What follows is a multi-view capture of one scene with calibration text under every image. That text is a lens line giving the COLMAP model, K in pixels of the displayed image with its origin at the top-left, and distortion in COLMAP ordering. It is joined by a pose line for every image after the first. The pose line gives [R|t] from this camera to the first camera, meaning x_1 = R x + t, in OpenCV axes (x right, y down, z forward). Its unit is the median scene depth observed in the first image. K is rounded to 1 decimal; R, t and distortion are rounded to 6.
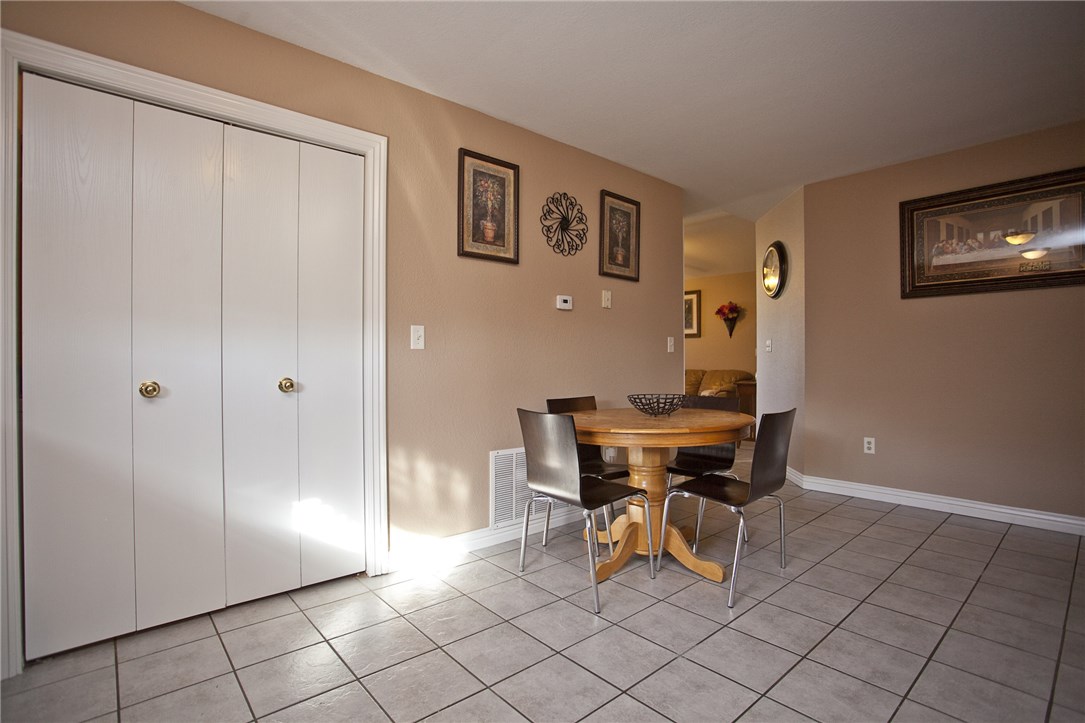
lens RADIAL K [[525.3, 0, 542.5], [0, 525.3, 361.5], [0, 0, 1]] dist [-0.067890, 0.022808]
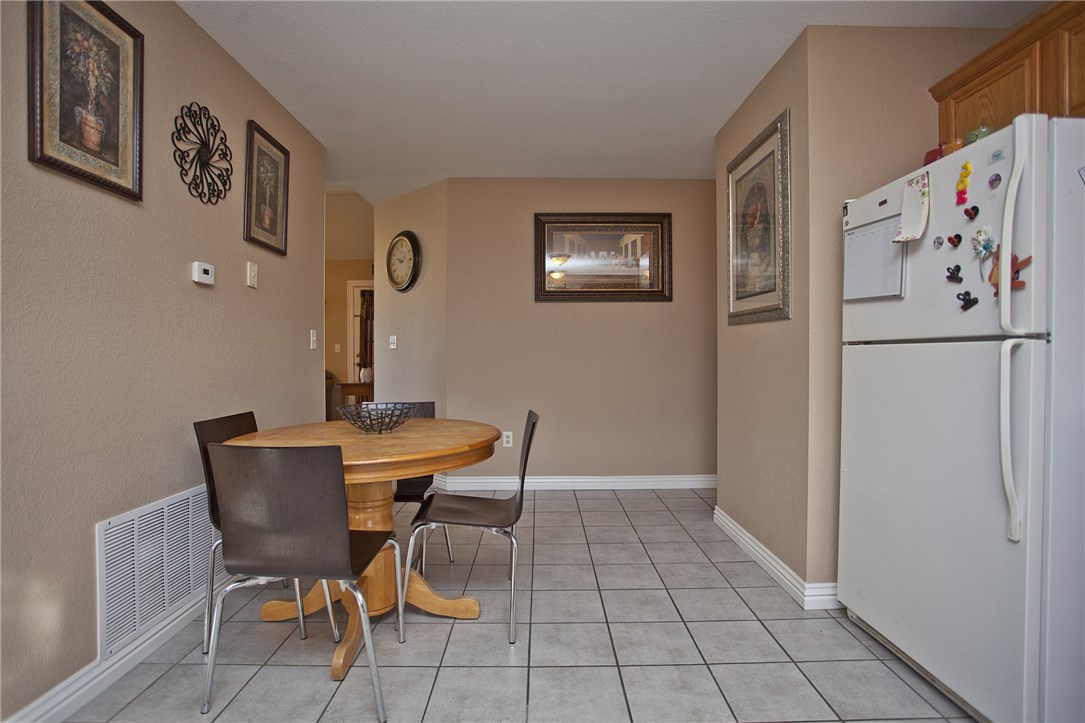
lens RADIAL K [[551.1, 0, 545.2], [0, 551.1, 360.6], [0, 0, 1]] dist [-0.072079, 0.032620]
pose [[0.651154, -0.008120, 0.758902, -0.204019], [0.005202, 0.999967, 0.006236, -0.005234], [-0.758928, -0.000113, 0.651175, 0.249461]]
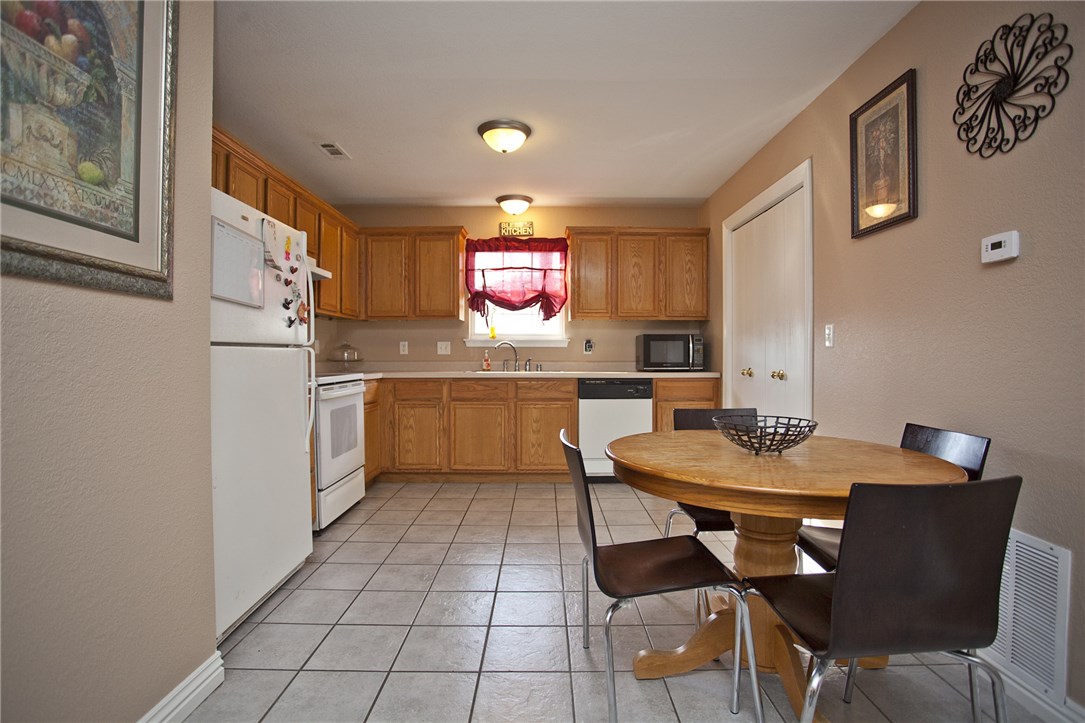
lens RADIAL K [[525.3, 0, 542.5], [0, 525.3, 361.5], [0, 0, 1]] dist [-0.067890, 0.022808]
pose [[-0.658269, 0.013329, -0.752664, 0.739641], [-0.001903, 0.999811, 0.019371, -0.012264], [0.752780, 0.014183, -0.658119, 1.050069]]
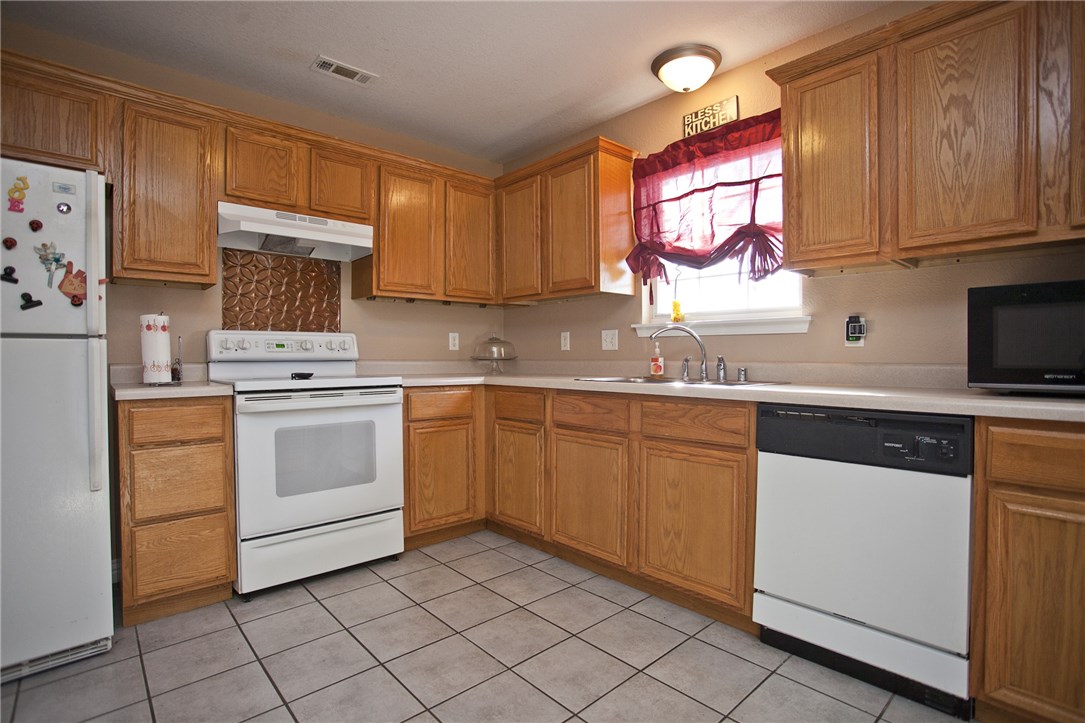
lens RADIAL K [[525.3, 0, 542.5], [0, 525.3, 361.5], [0, 0, 1]] dist [-0.067890, 0.022808]
pose [[-0.999738, 0.005990, -0.022107, -0.098375], [0.005578, 0.999811, 0.018622, -0.000179], [0.022214, 0.018494, -0.999582, 0.793629]]
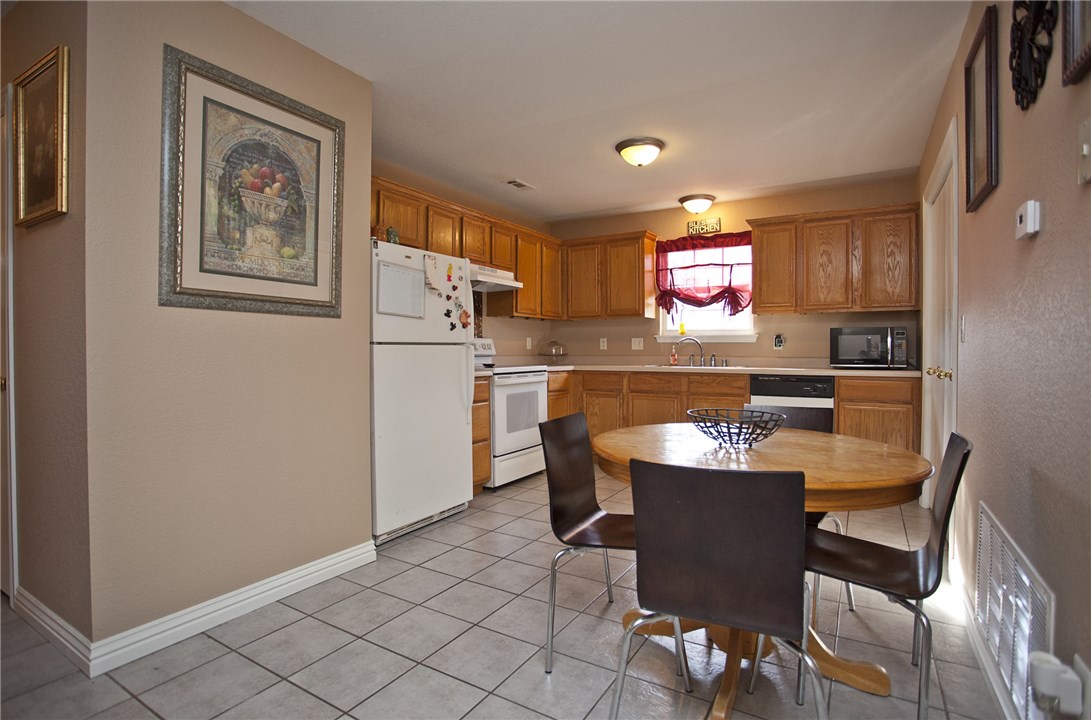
lens RADIAL K [[537.5, 0, 547.9], [0, 537.5, 355.0], [0, 0, 1]] dist [-0.058532, 0.000370]
pose [[-0.951543, 0.006385, -0.307448, 0.560792], [0.001206, 0.999854, 0.017031, -0.015322], [0.307512, 0.015835, -0.951412, 1.357855]]
